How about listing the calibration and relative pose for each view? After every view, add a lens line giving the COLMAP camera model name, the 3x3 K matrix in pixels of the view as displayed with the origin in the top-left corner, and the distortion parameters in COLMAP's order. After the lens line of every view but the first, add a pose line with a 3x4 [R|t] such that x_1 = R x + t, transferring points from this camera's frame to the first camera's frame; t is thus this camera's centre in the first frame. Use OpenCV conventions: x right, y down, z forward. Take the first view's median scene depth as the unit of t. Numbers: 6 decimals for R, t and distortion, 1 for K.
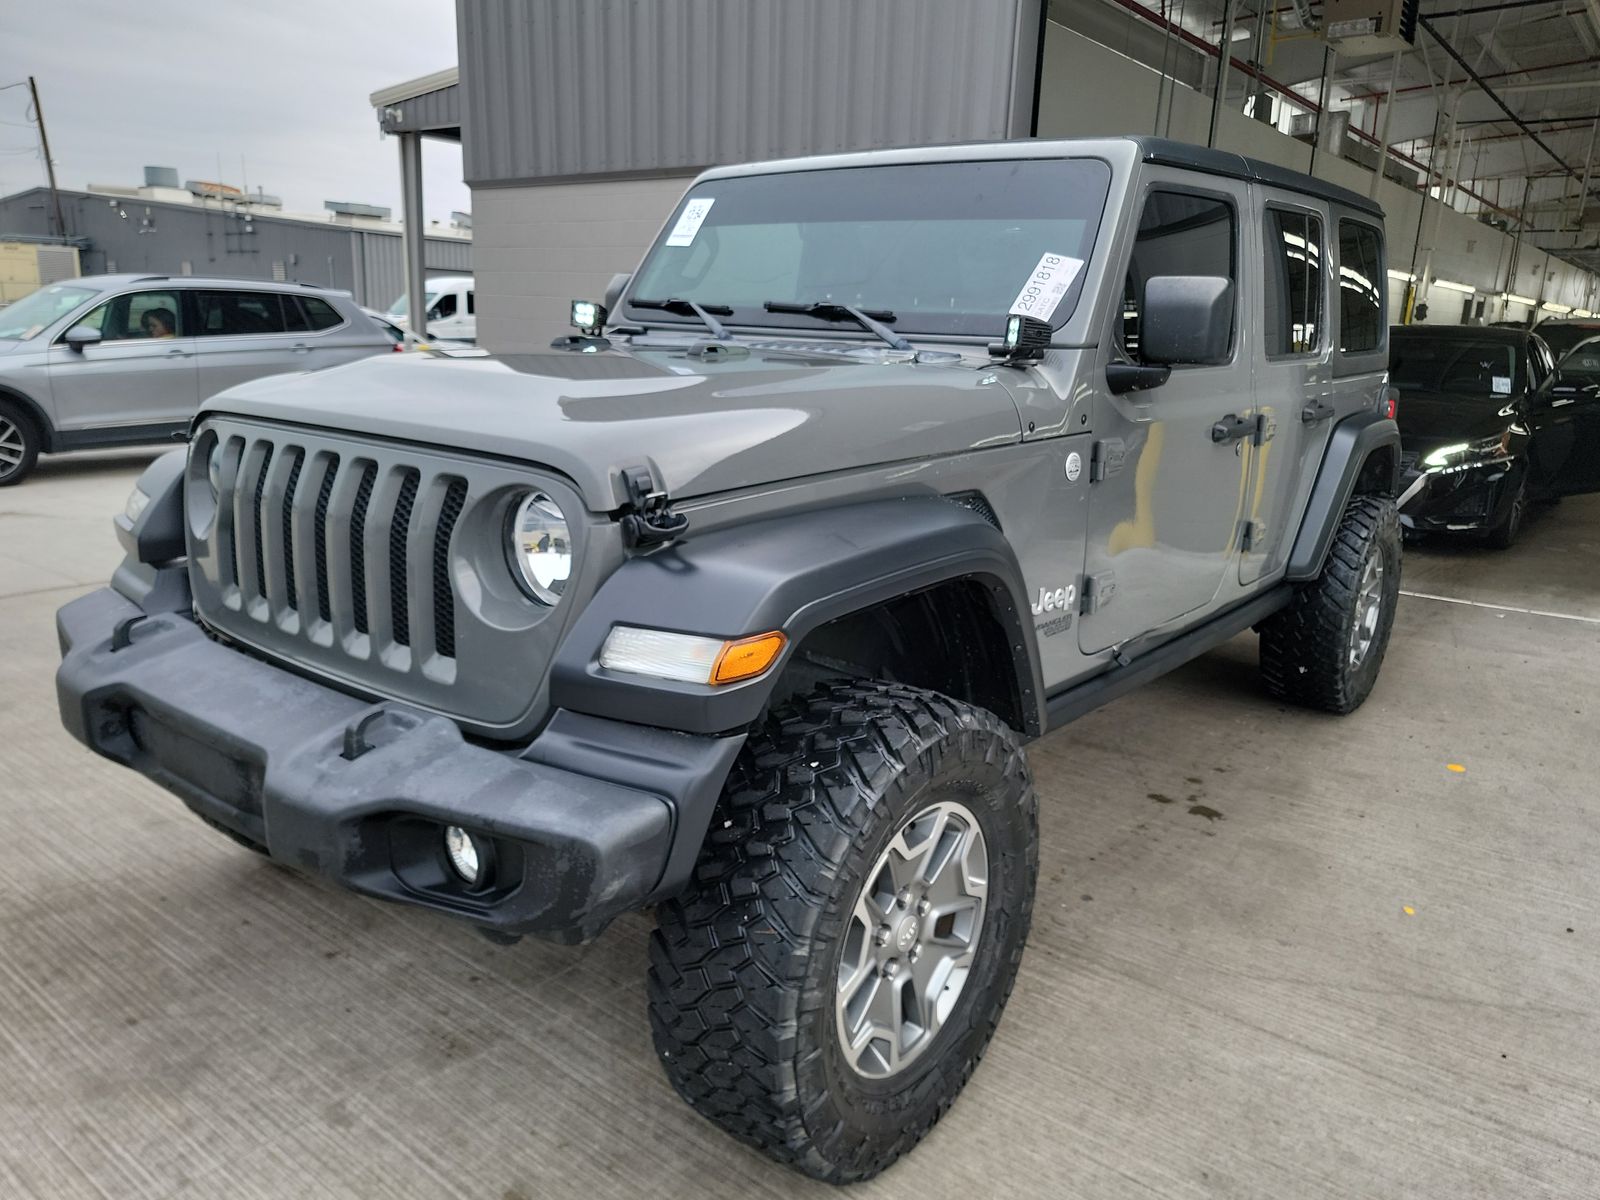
lens RADIAL K [[1123.6, 0, 809.5], [0, 1123.6, 612.9], [0, 0, 1]] dist [0.048087, -0.003414]
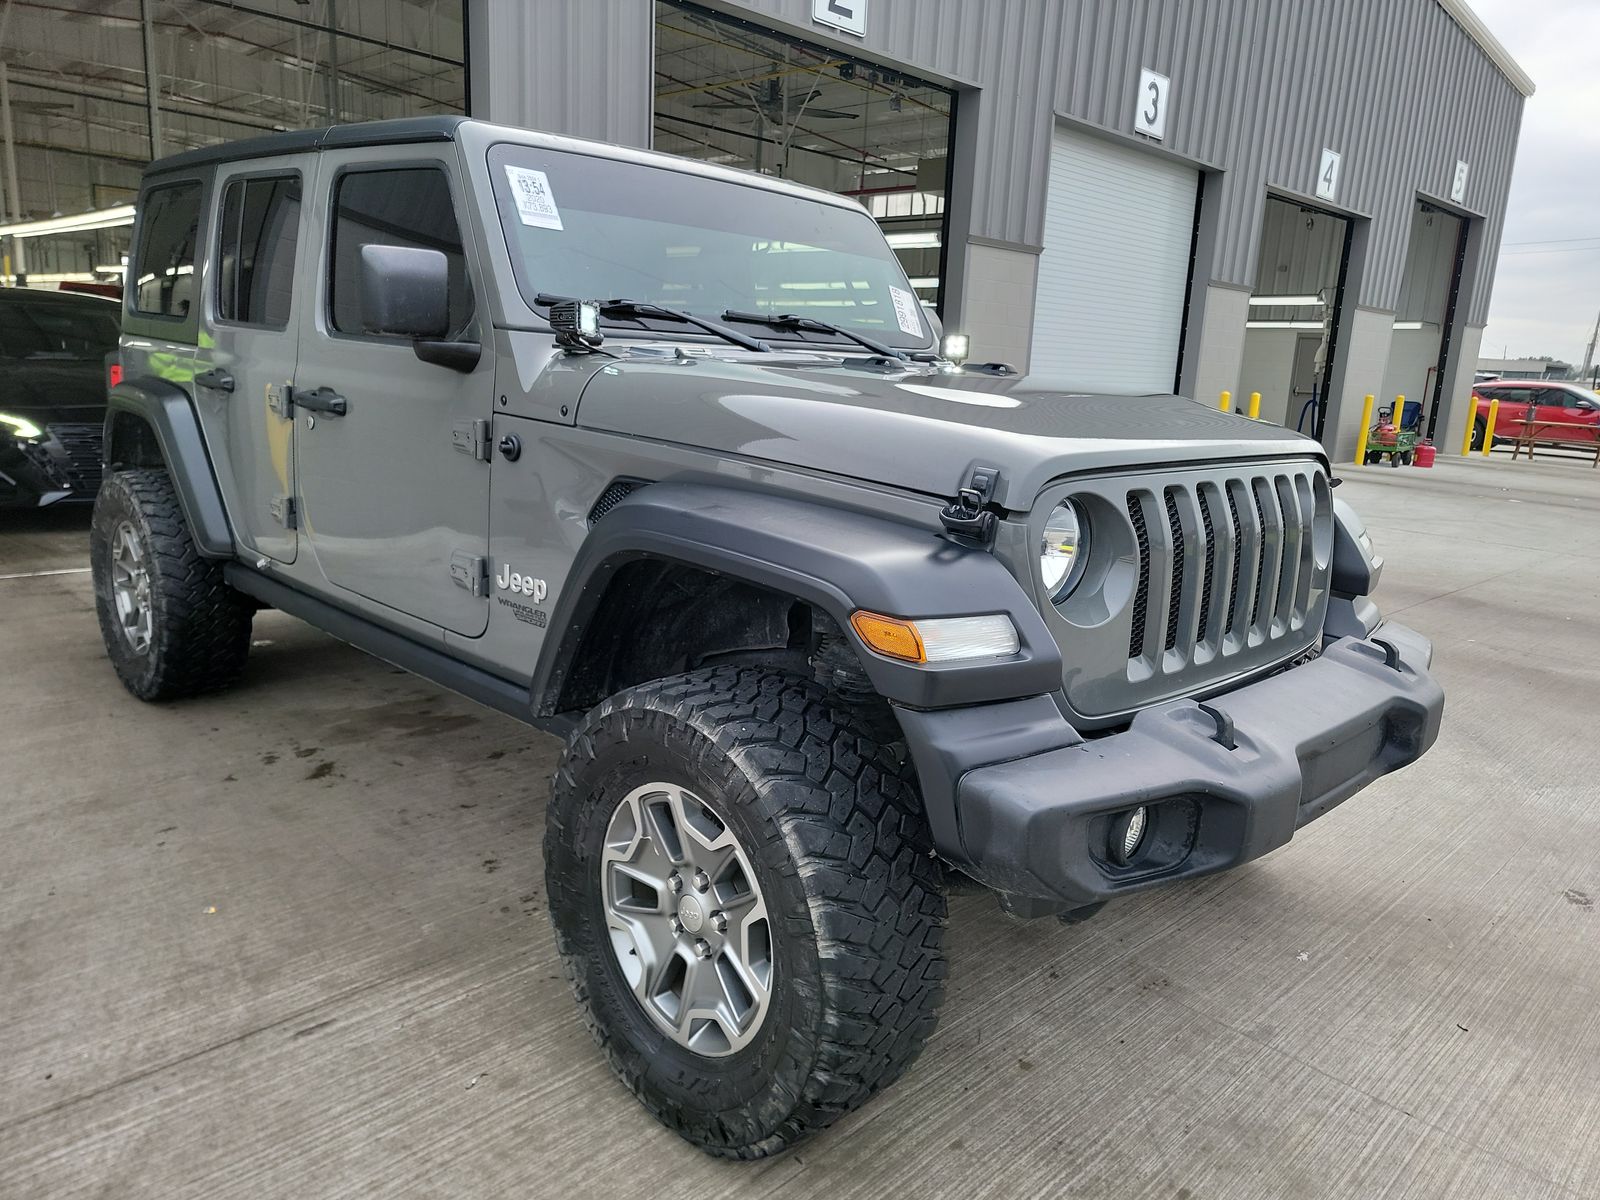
lens RADIAL K [[1123.6, 0, 809.5], [0, 1123.6, 612.9], [0, 0, 1]] dist [0.048087, -0.003414]
pose [[0.119589, -0.246771, 0.961667, -1.185629], [0.204671, 0.953940, 0.219336, -0.260770], [-0.971498, 0.170596, 0.164587, 0.942475]]
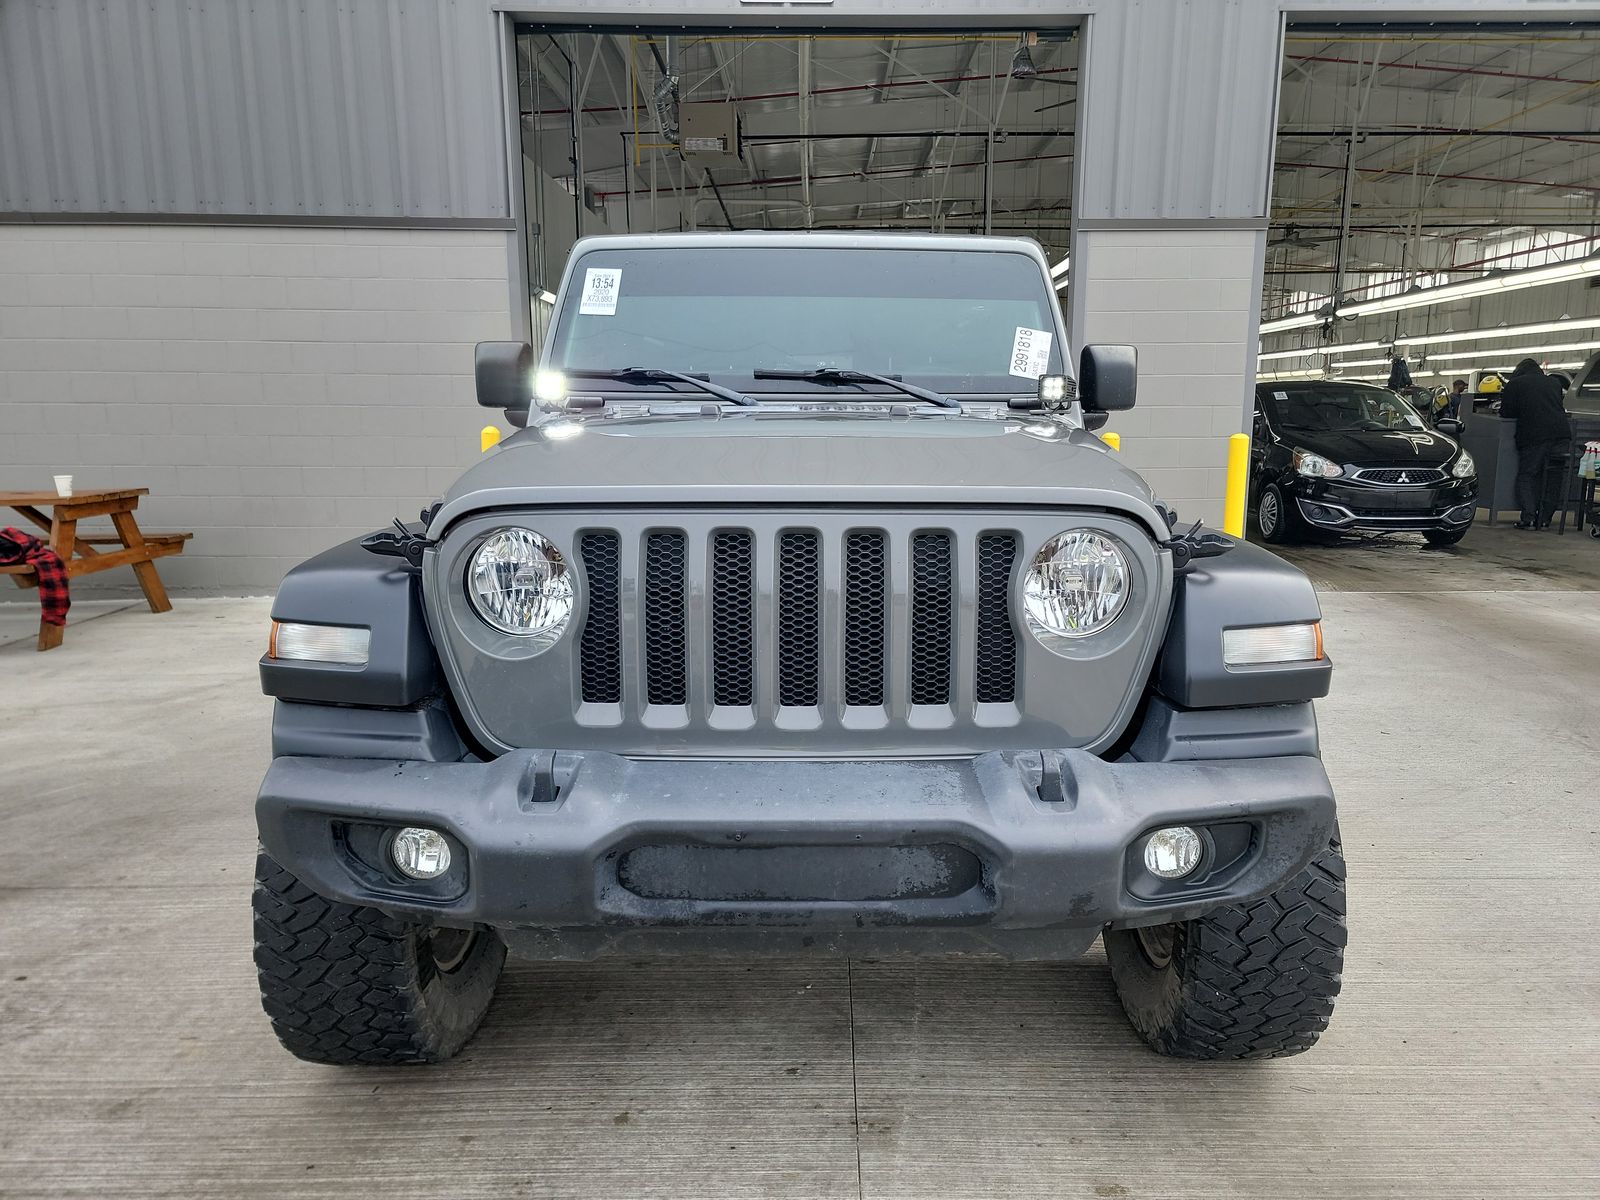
lens RADIAL K [[1099.4, 0, 813.7], [0, 1099.4, 609.0], [0, 0, 1]] dist [0.046392, -0.001314]
pose [[0.783864, -0.145806, 0.603570, -0.748655], [0.178156, 0.983982, 0.006329, -0.059972], [-0.594825, 0.102568, 0.797285, 0.195032]]
